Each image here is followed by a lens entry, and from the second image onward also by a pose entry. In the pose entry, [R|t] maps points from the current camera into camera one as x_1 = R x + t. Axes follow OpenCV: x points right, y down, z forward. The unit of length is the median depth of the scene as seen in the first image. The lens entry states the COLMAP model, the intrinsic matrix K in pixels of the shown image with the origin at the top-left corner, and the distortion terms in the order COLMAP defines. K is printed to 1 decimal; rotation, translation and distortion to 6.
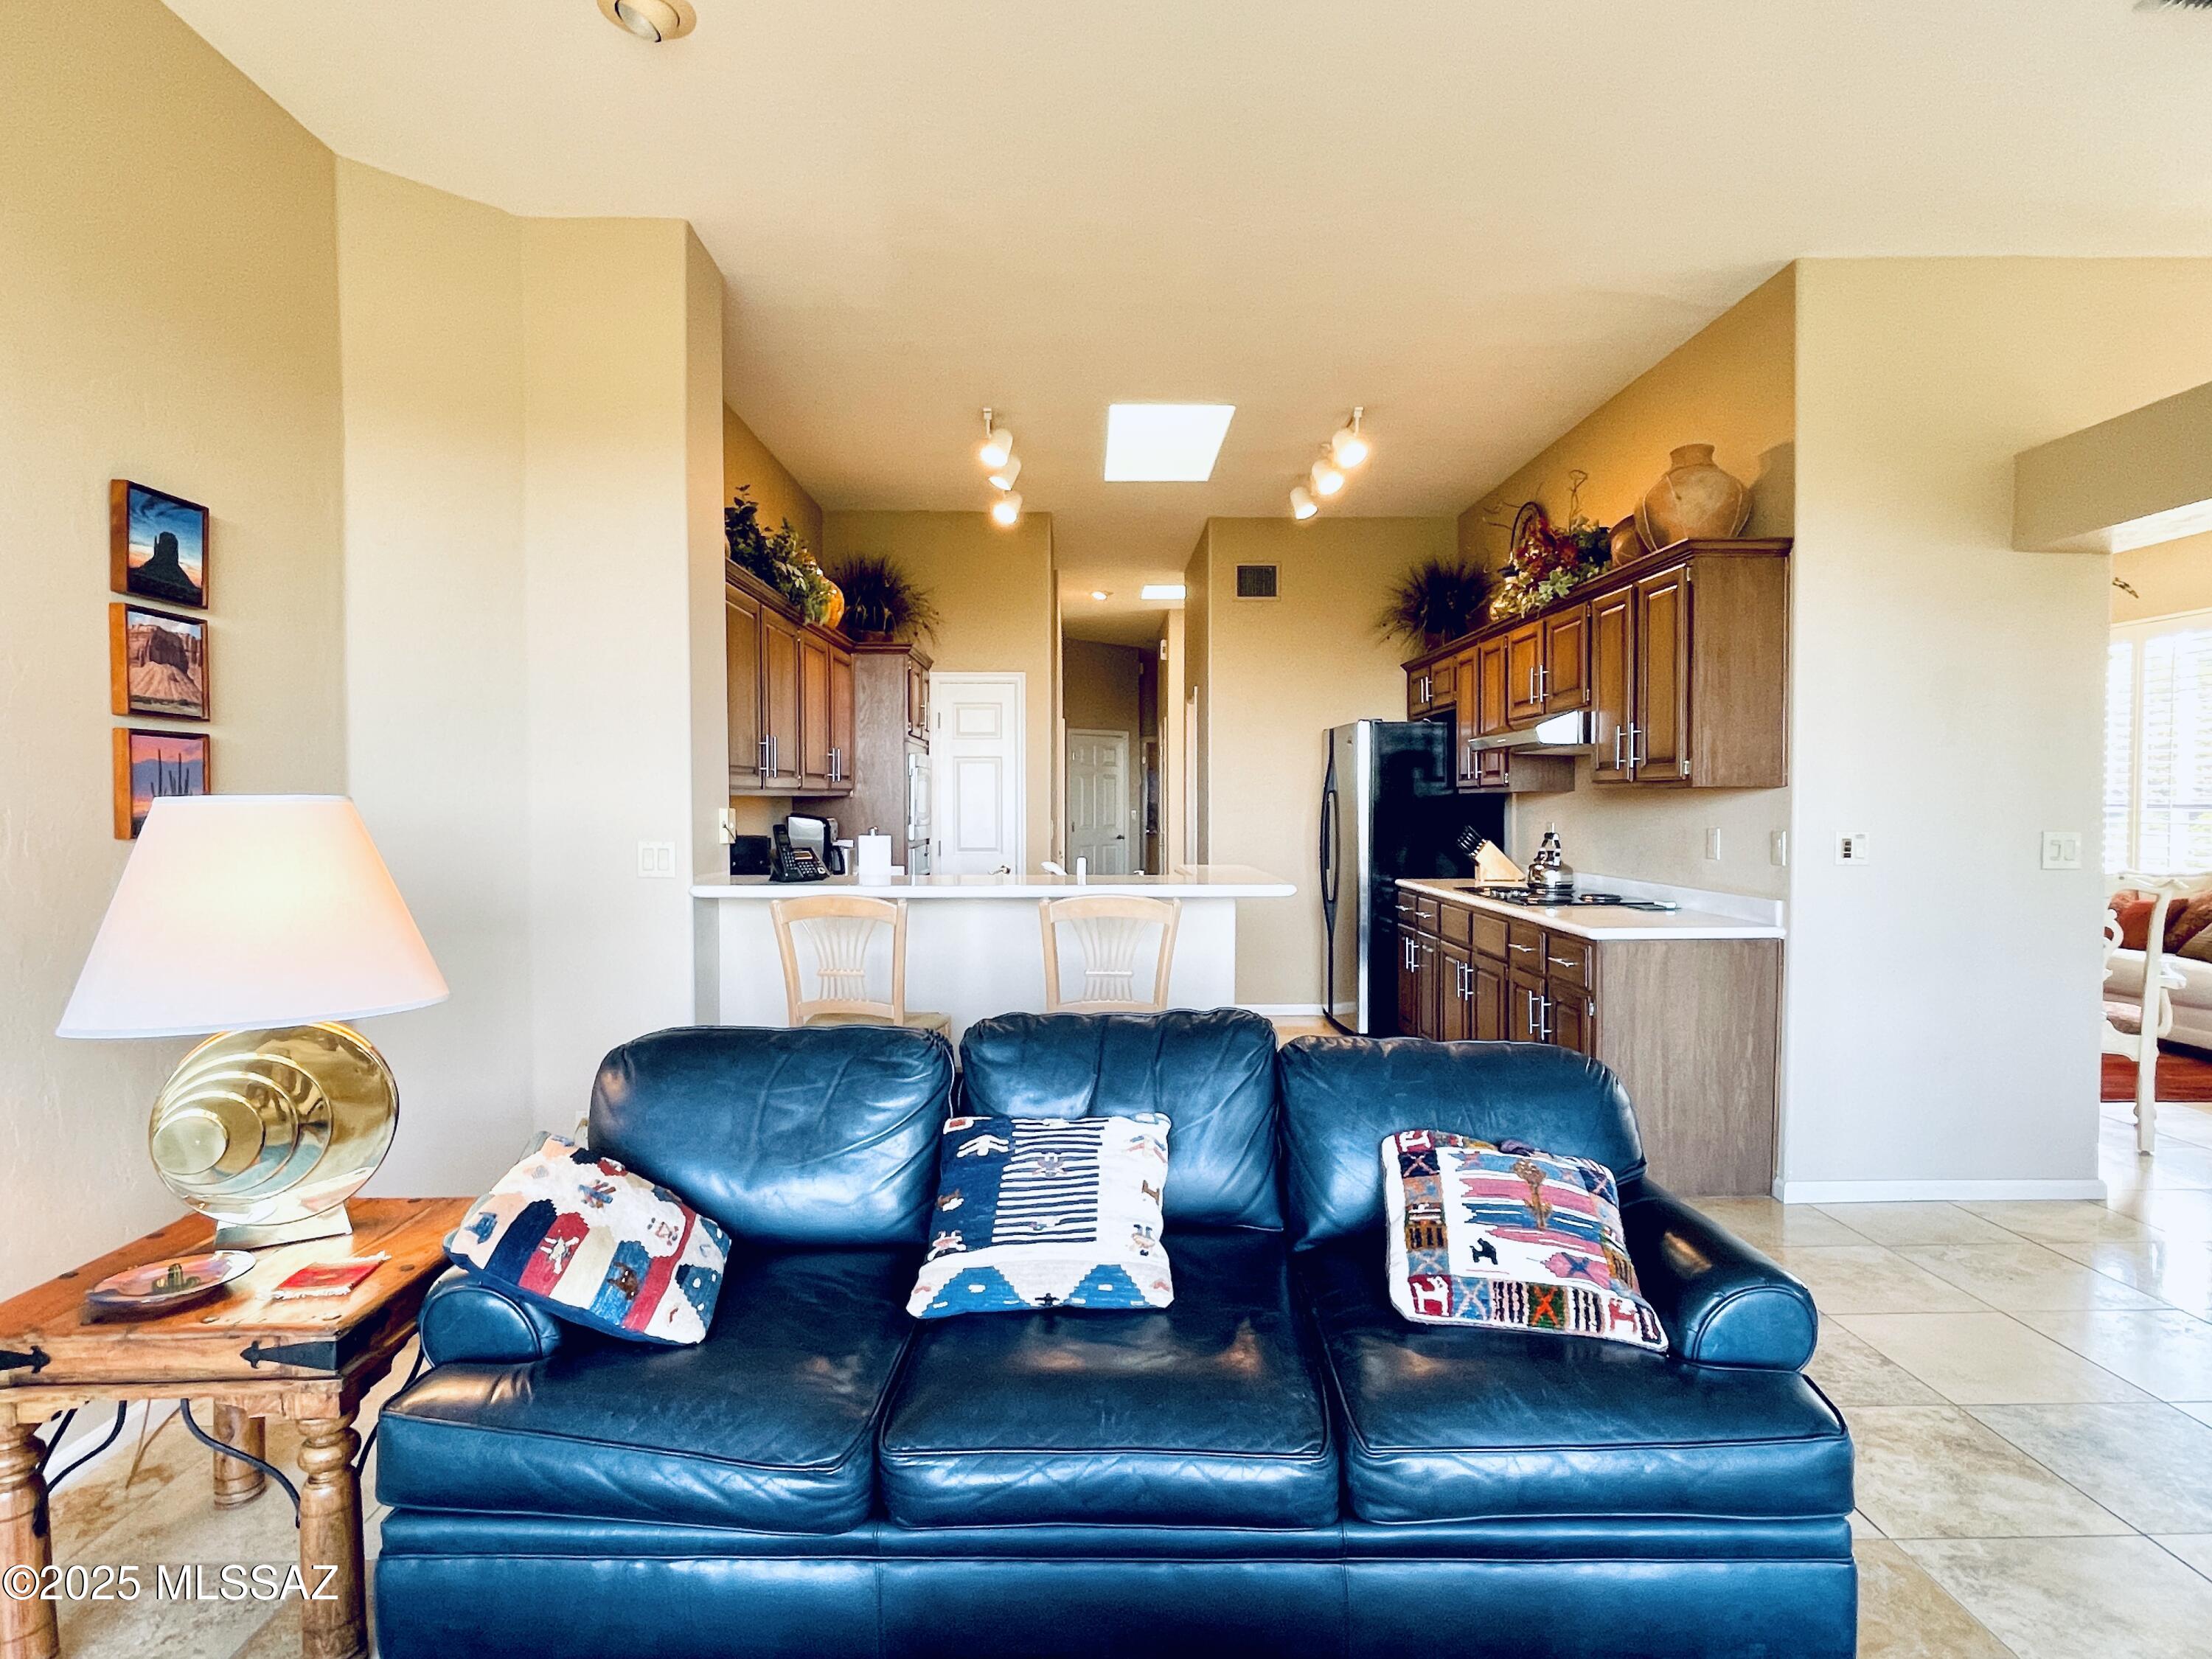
lens RADIAL K [[1195.7, 0, 1106.0], [0, 1195.7, 829.5], [0, 0, 1]] dist [-0.004442, -0.001003]
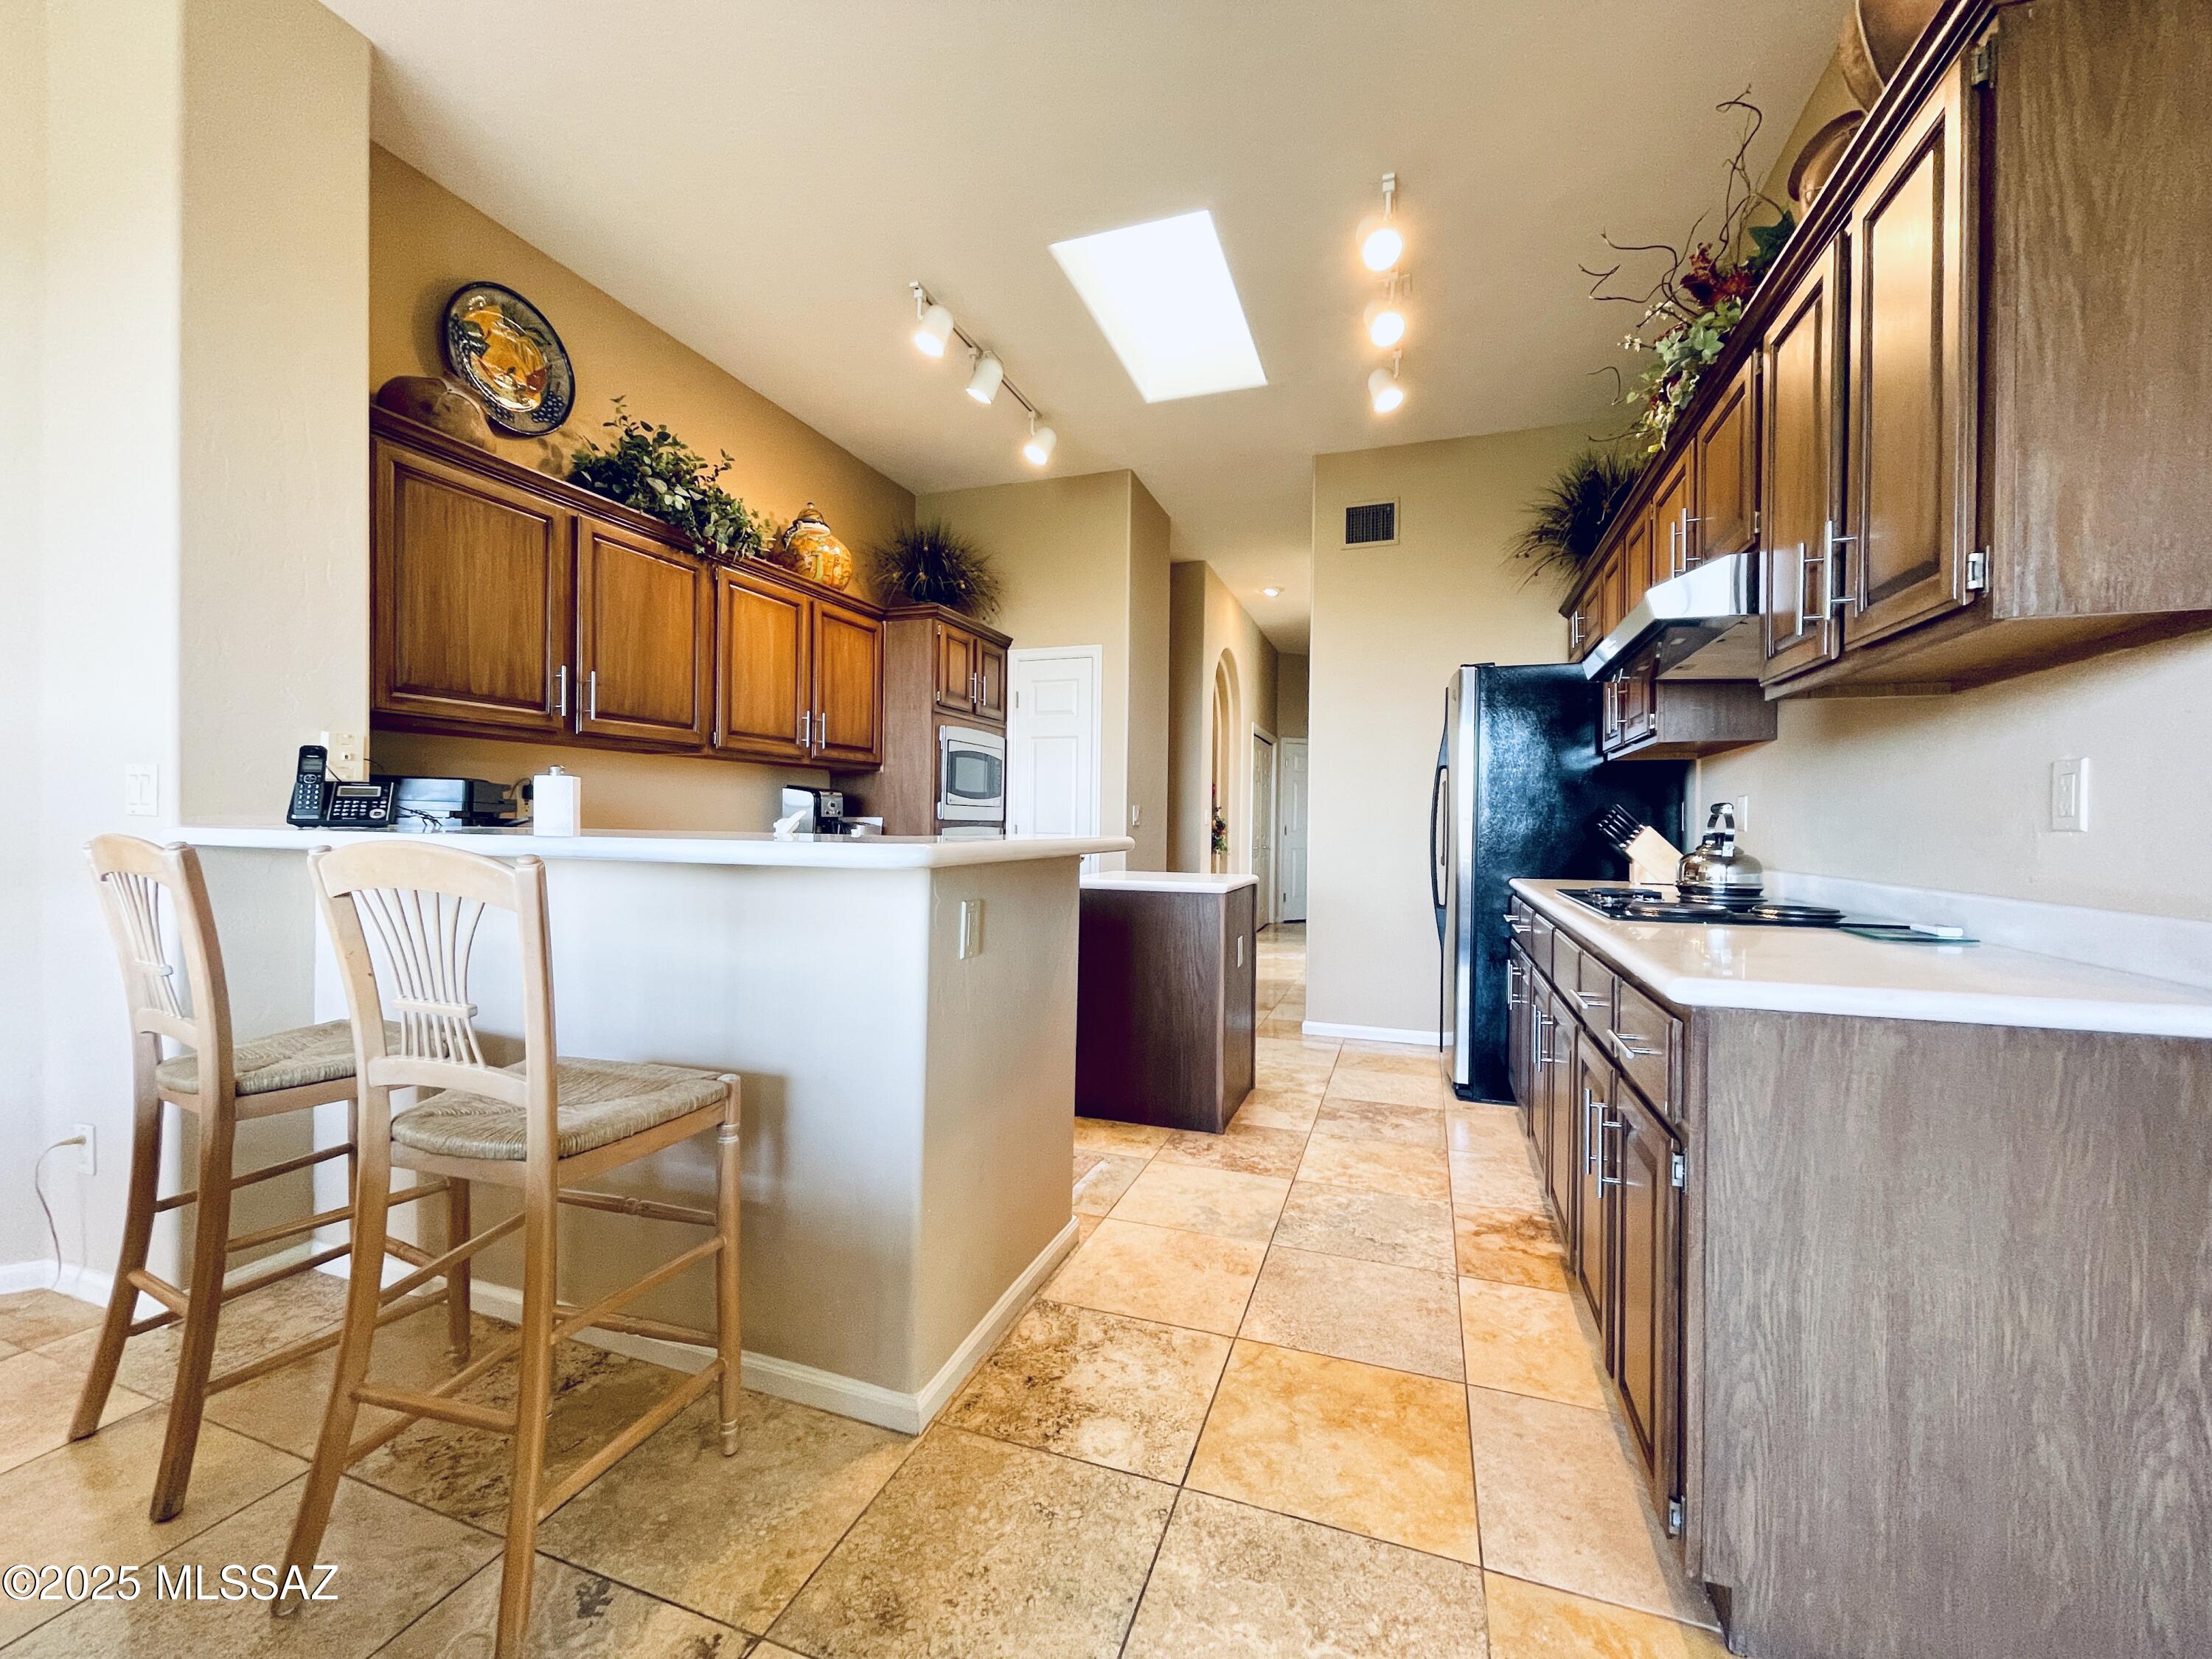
lens RADIAL K [[900.4, 0, 1106.0], [0, 900.4, 829.5], [0, 0, 1]] dist [-0.000975, -0.000308]
pose [[0.936202, 0.014428, -0.351165, 0.319425], [-0.021294, 0.999650, -0.015699, 0.039512], [0.350816, 0.022175, 0.936182, 0.617570]]
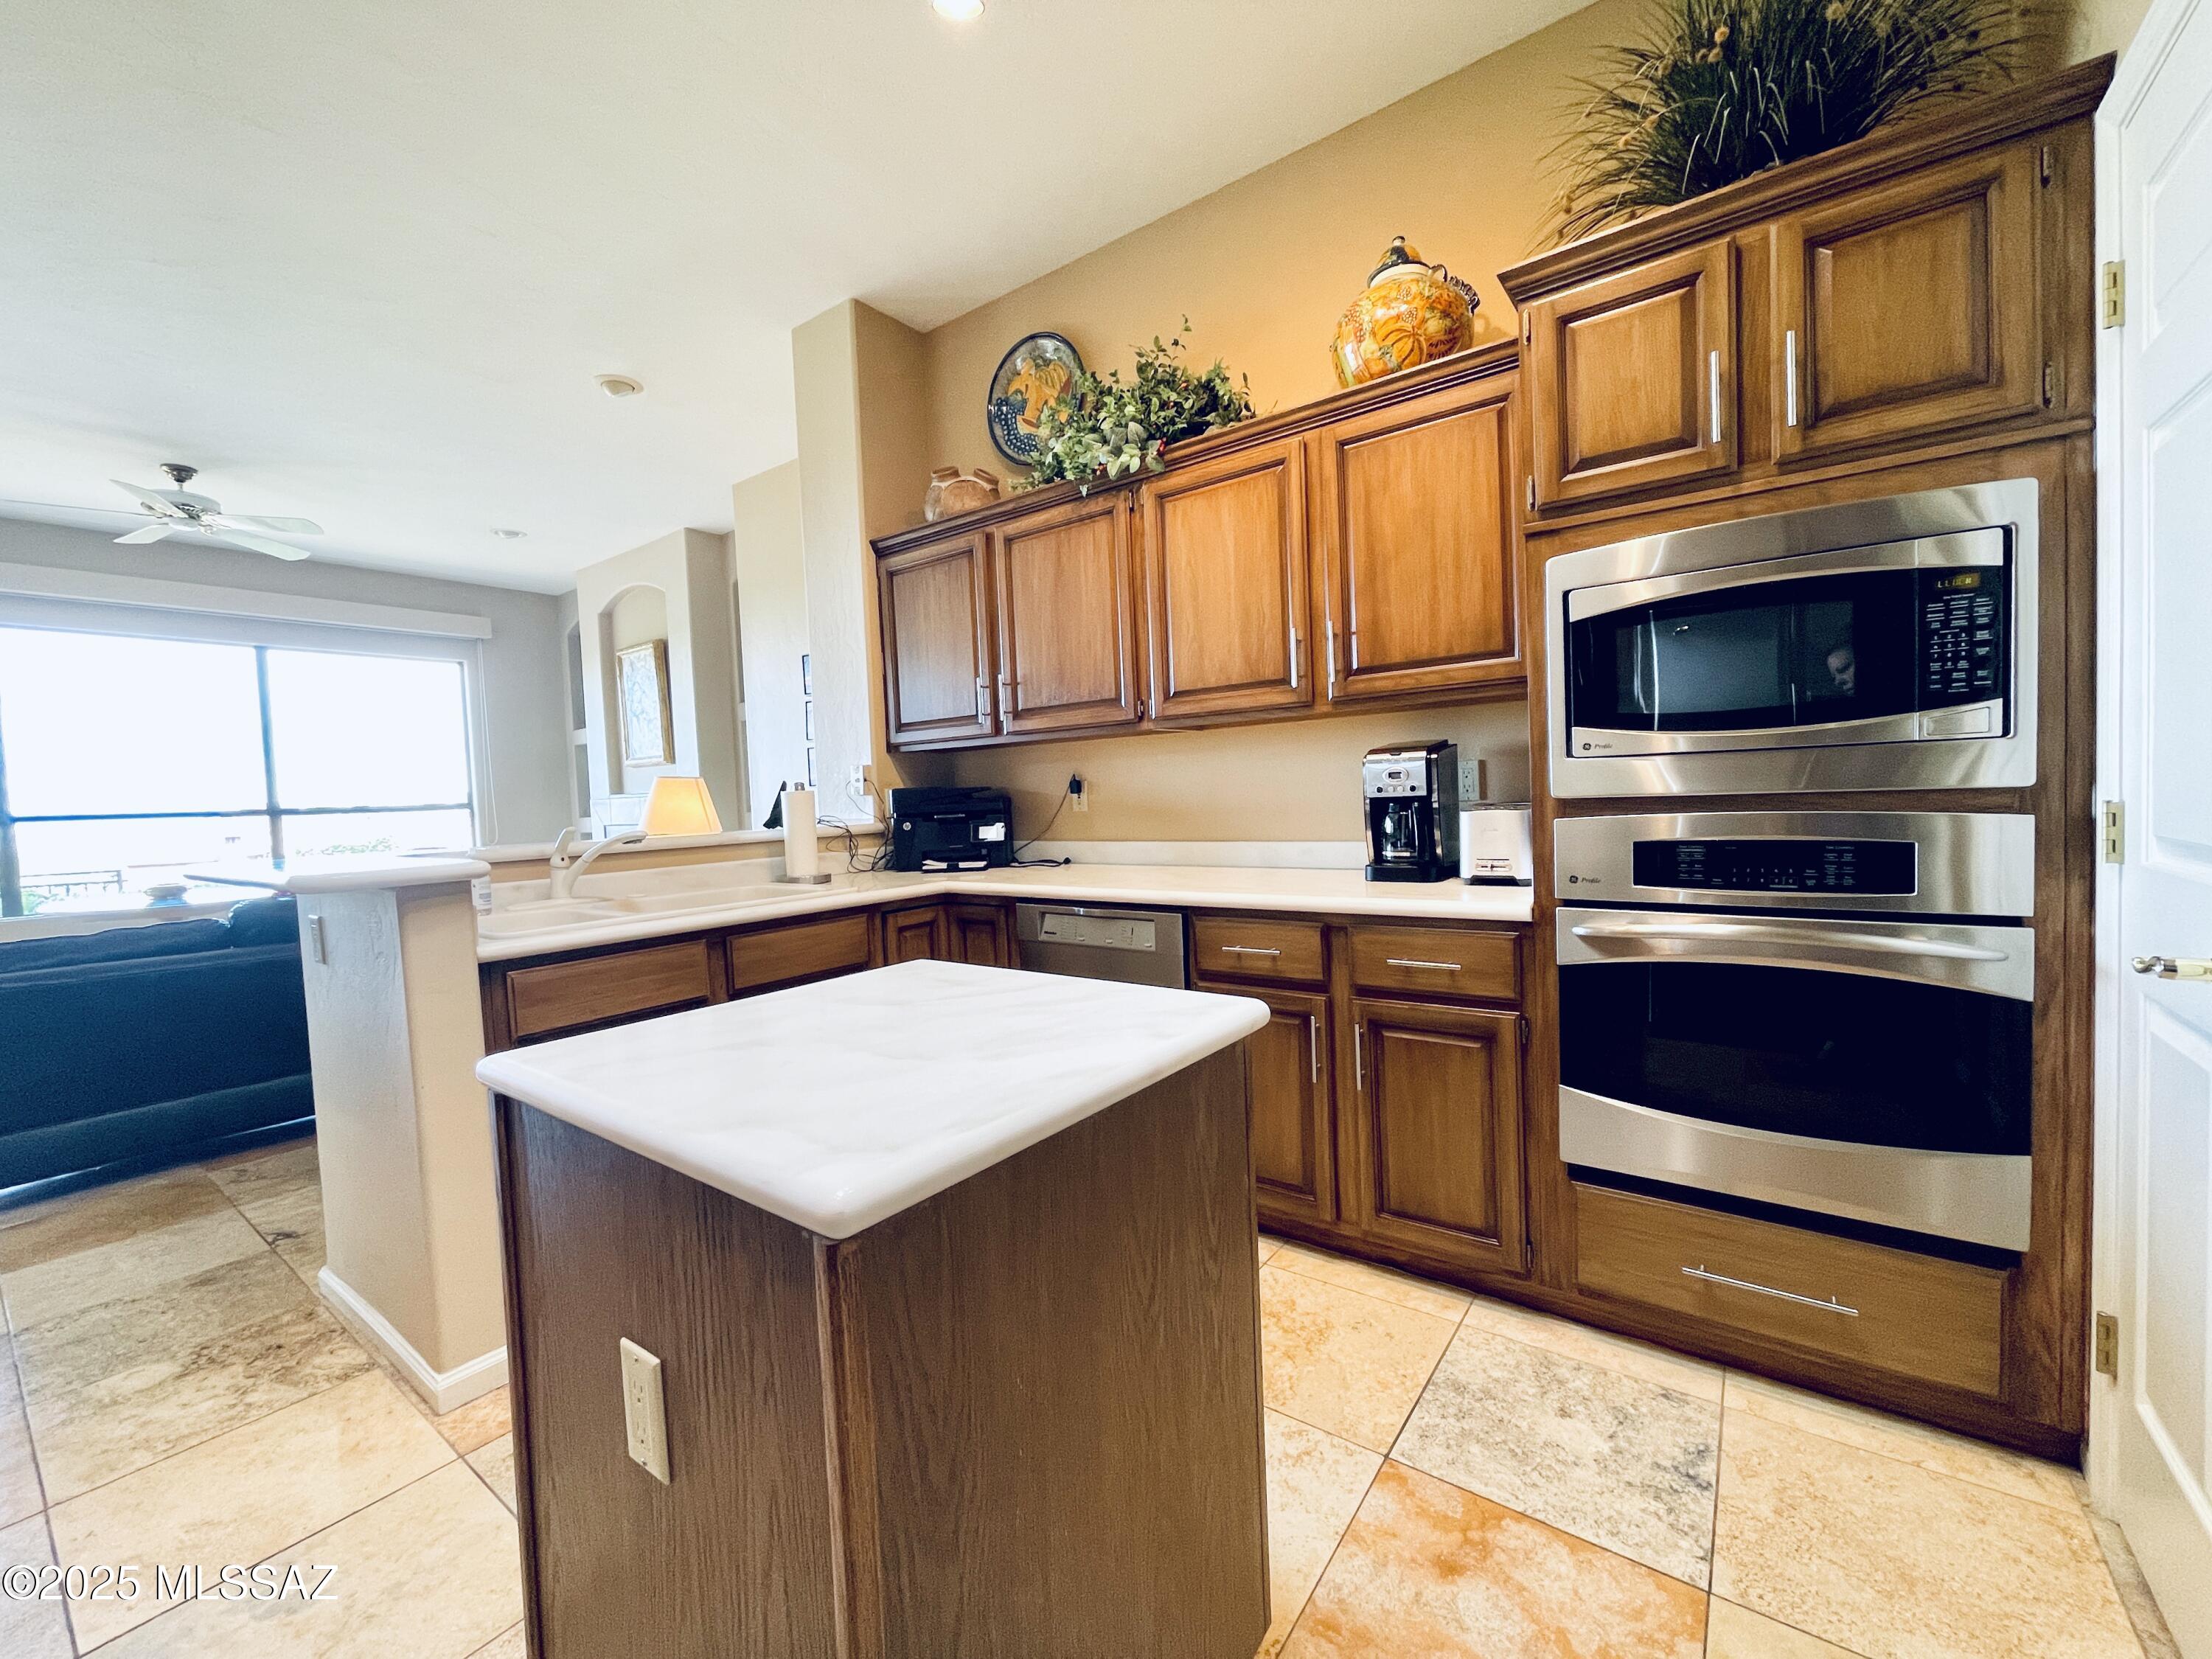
lens RADIAL K [[879.7, 0, 1106.0], [0, 879.7, 829.5], [0, 0, 1]] dist [0.021134, -0.008887]
pose [[-0.609370, 0.058514, -0.790724, 0.224983], [0.019980, 0.998090, 0.058461, -0.000518], [0.792634, 0.019825, -0.609375, 1.694356]]
